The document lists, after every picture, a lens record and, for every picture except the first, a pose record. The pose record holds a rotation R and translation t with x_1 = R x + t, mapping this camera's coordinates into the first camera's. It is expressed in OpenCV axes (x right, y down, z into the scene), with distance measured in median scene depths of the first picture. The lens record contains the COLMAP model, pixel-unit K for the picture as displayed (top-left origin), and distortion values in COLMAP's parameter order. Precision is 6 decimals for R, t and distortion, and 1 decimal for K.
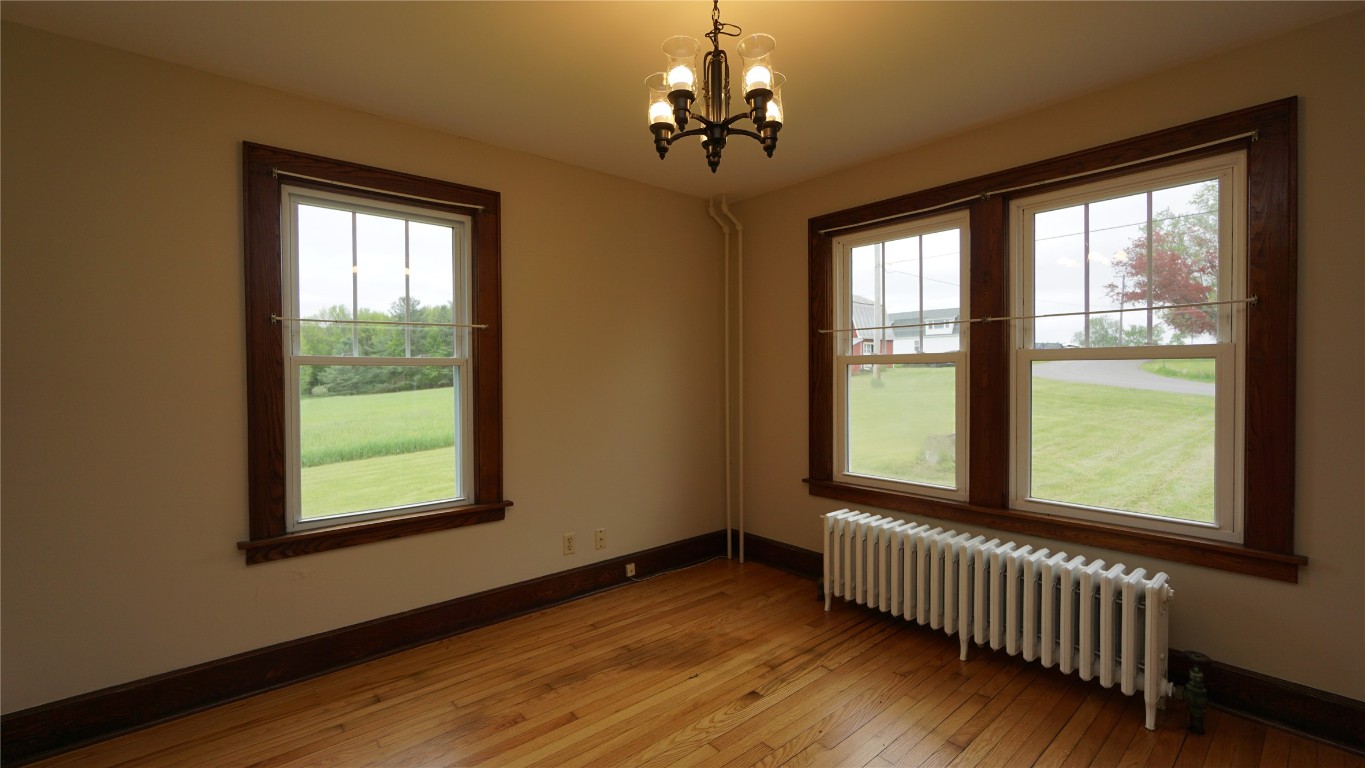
lens RADIAL K [[584.2, 0, 673.3], [0, 584.2, 385.4], [0, 0, 1]] dist [-0.008917, 0.005877]
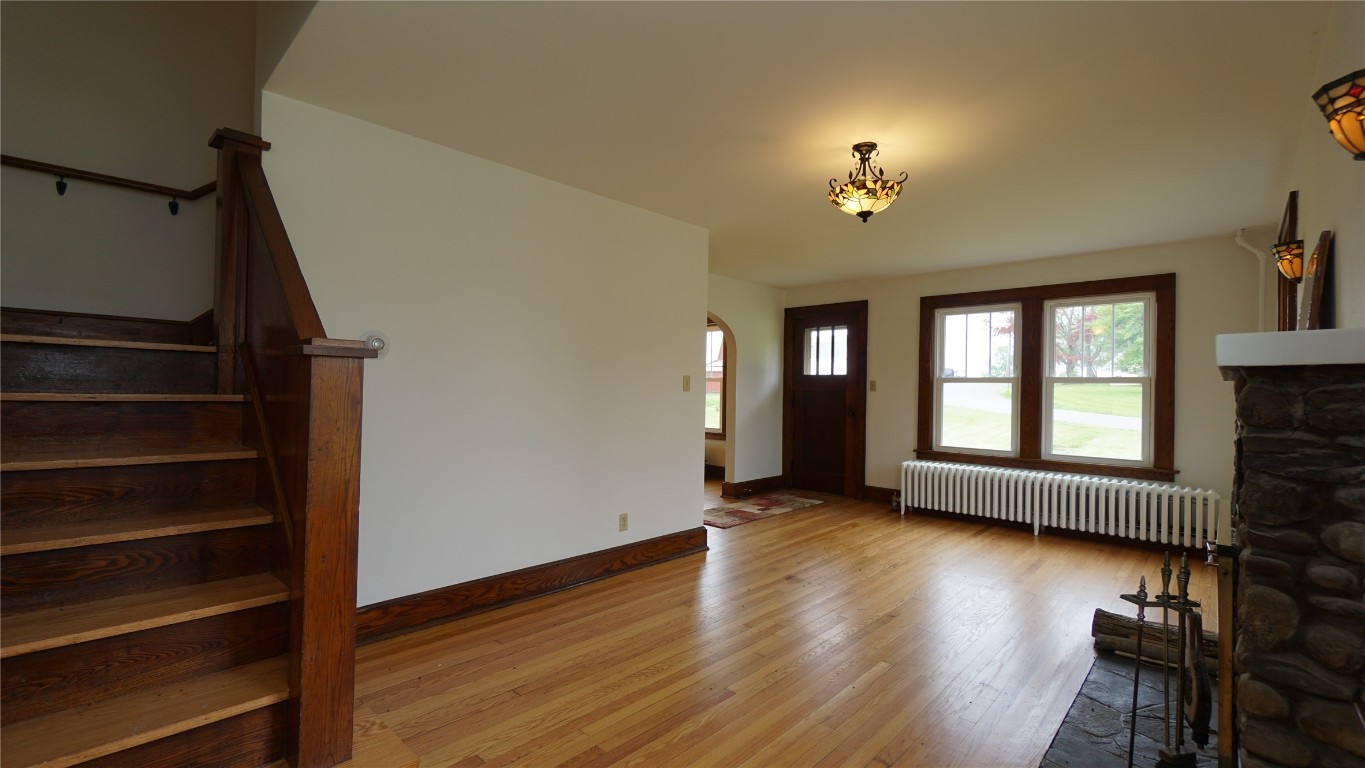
lens RADIAL K [[584.2, 0, 678.7], [0, 584.2, 387.8], [0, 0, 1]] dist [-0.008917, 0.005877]
pose [[0.991177, 0.024831, 0.130197, -0.848063], [-0.022714, 0.999585, -0.017725, 0.035055], [-0.130583, 0.014612, 0.991330, -0.740240]]
